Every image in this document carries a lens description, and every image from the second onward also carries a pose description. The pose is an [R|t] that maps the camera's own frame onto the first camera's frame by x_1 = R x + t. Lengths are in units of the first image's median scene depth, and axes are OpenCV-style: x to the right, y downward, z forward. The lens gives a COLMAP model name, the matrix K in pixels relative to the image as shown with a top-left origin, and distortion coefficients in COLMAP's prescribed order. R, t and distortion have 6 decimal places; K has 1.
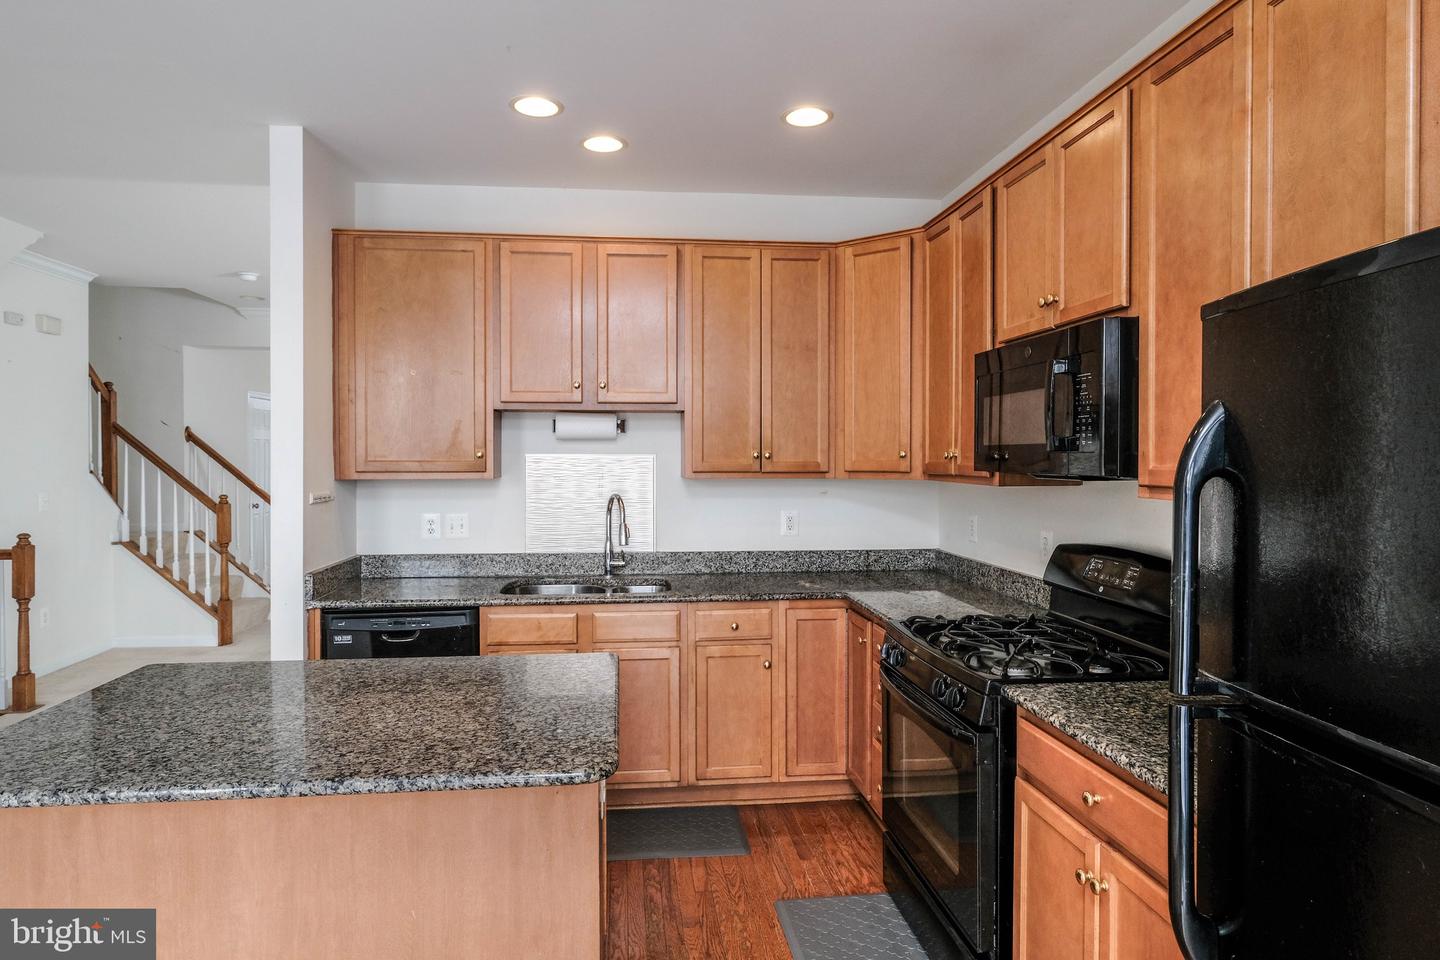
lens RADIAL K [[817.2, 0, 707.7], [0, 817.2, 459.5], [0, 0, 1]] dist [0.001735, -0.002416]
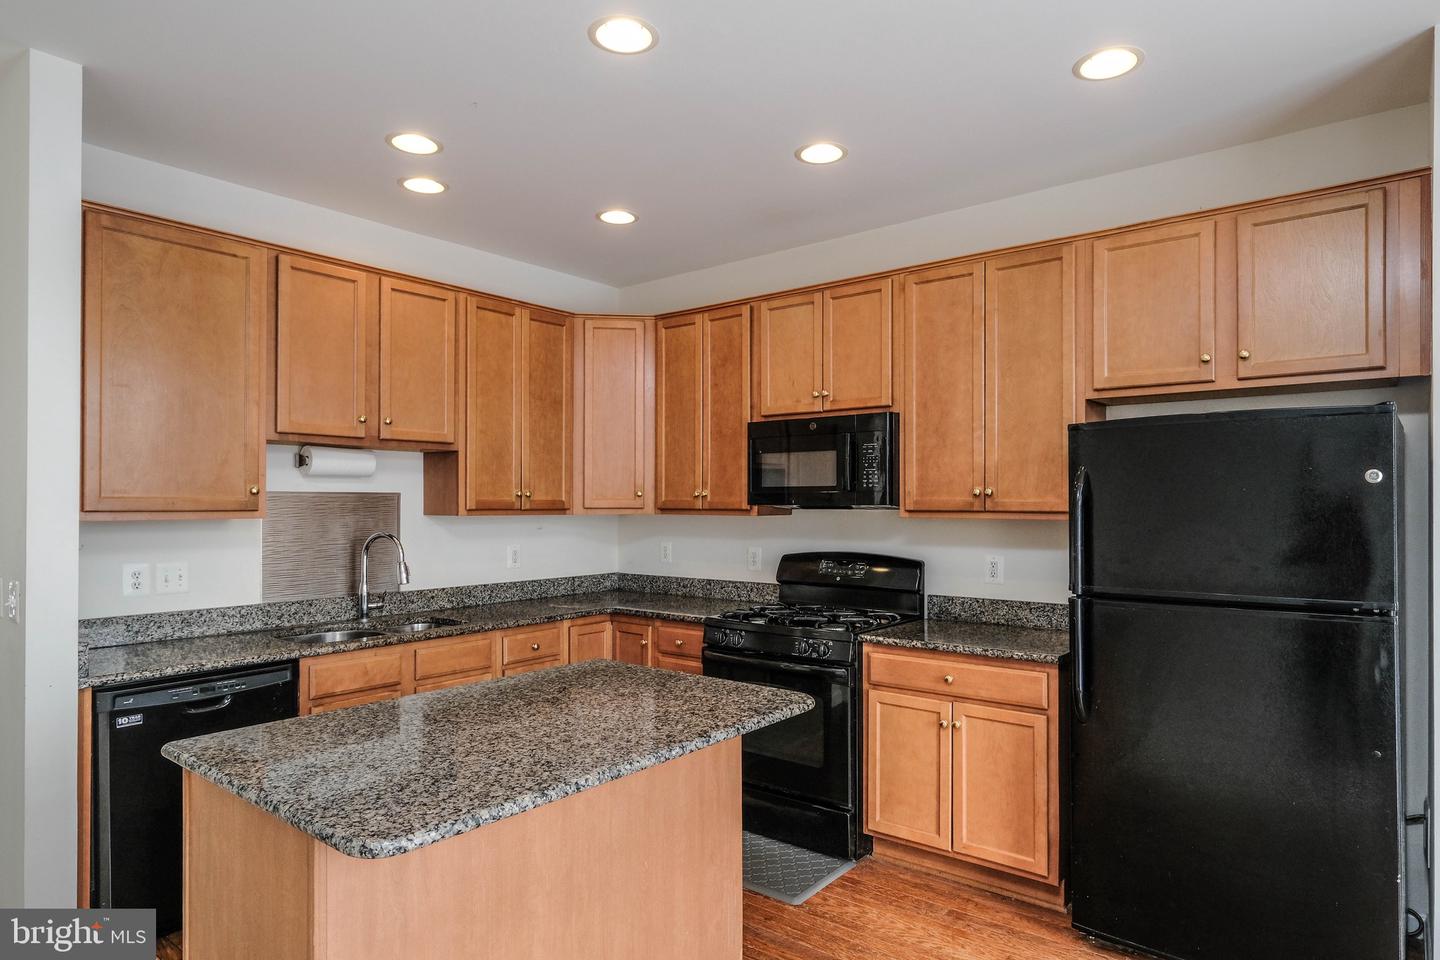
lens RADIAL K [[817.2, 0, 726.5], [0, 817.2, 490.5], [0, 0, 1]] dist [0.001735, -0.002416]
pose [[0.708528, 0.010472, 0.705605, -0.543854], [0.002980, 0.999837, -0.017831, 0.010851], [-0.705677, 0.014736, 0.708381, 0.021976]]
